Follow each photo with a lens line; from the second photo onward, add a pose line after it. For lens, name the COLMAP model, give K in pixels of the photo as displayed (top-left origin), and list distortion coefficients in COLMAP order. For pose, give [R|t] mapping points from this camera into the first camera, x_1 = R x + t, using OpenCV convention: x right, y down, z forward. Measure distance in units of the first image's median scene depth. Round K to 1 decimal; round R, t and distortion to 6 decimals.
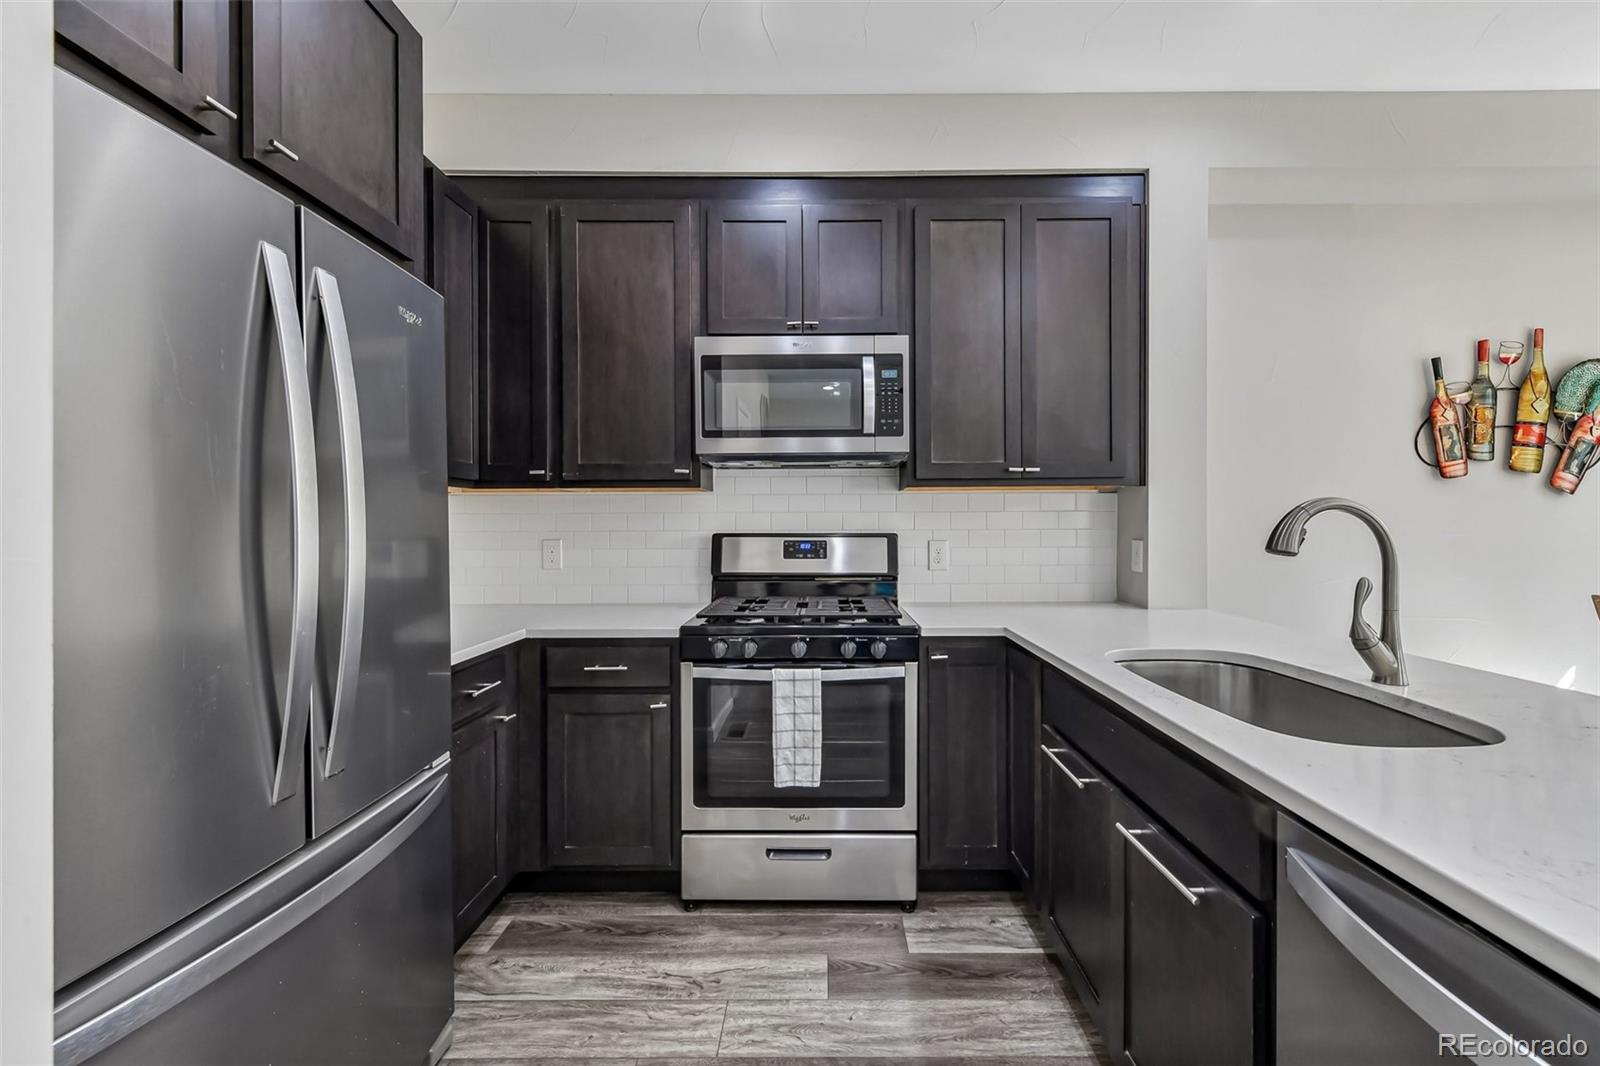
lens RADIAL K [[633.0, 0, 822.6], [0, 633.0, 526.7], [0, 0, 1]] dist [0.002392, -0.000420]
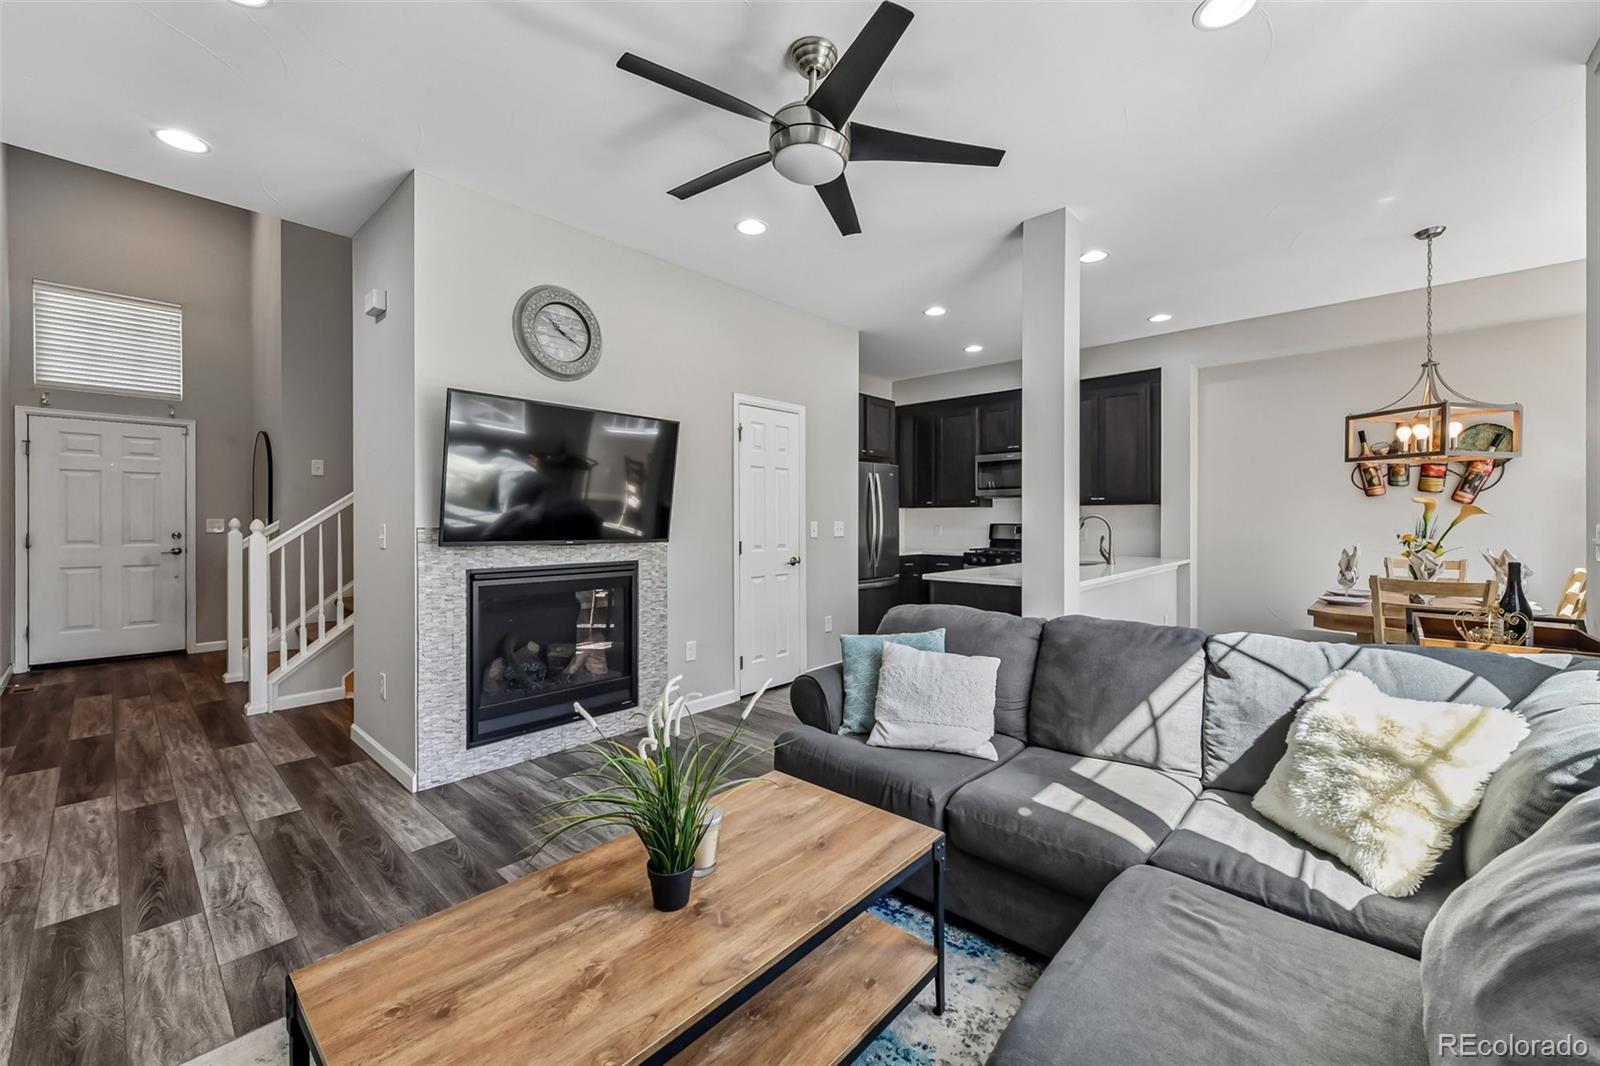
lens RADIAL K [[633.0, 0, 812.6], [0, 633.0, 523.8], [0, 0, 1]] dist [0.002392, -0.000420]
pose [[0.741286, 0.008403, -0.671137, 1.245625], [-0.005722, 0.999964, 0.006200, -0.000541], [0.671165, -0.000756, 0.741308, -1.726933]]
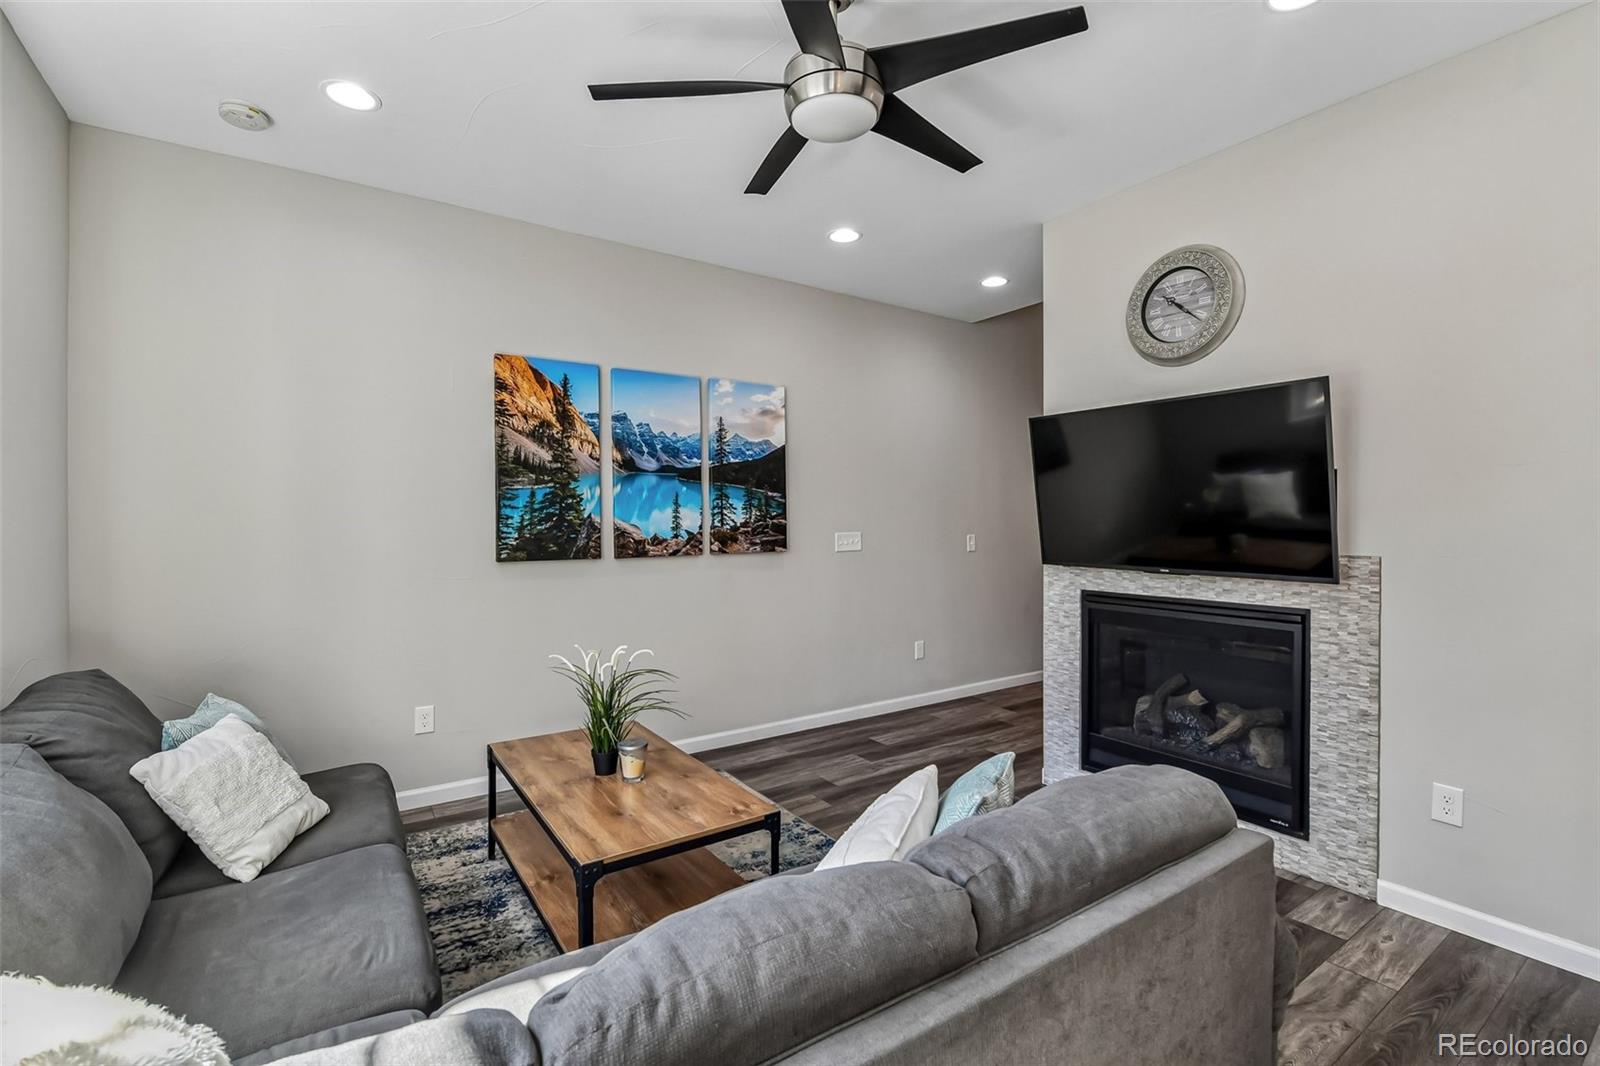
lens RADIAL K [[701.9, 0, 804.4], [0, 701.9, 528.1], [0, 0, 1]] dist [-0.015042, -0.000808]
pose [[-0.824803, 0.009671, -0.565337, 1.111883], [0.001315, 0.999884, 0.015185, -0.046055], [0.565418, 0.011781, -0.824720, -0.257650]]
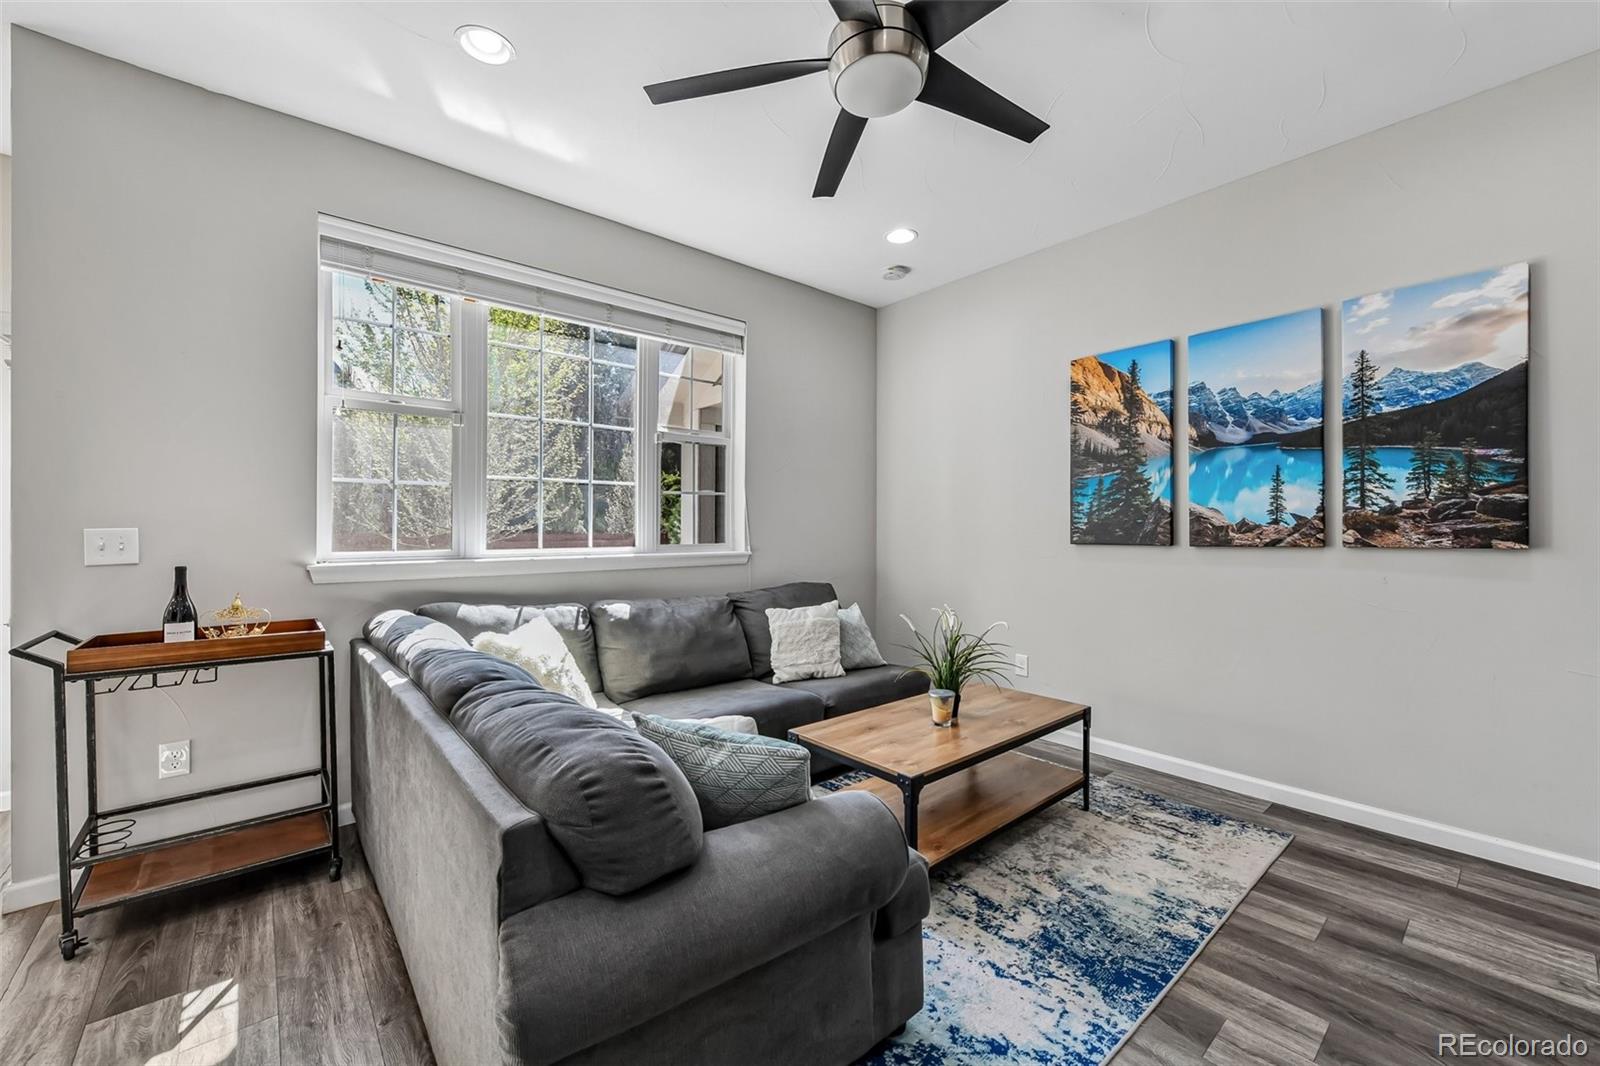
lens RADIAL K [[633.0, 0, 806.7], [0, 633.0, 530.0], [0, 0, 1]] dist [0.002392, -0.000420]
pose [[-0.653783, 0.003312, 0.756675, 0.002626], [0.008908, 0.999955, 0.003321, 0.006409], [-0.756630, 0.008912, -0.653783, -0.377797]]
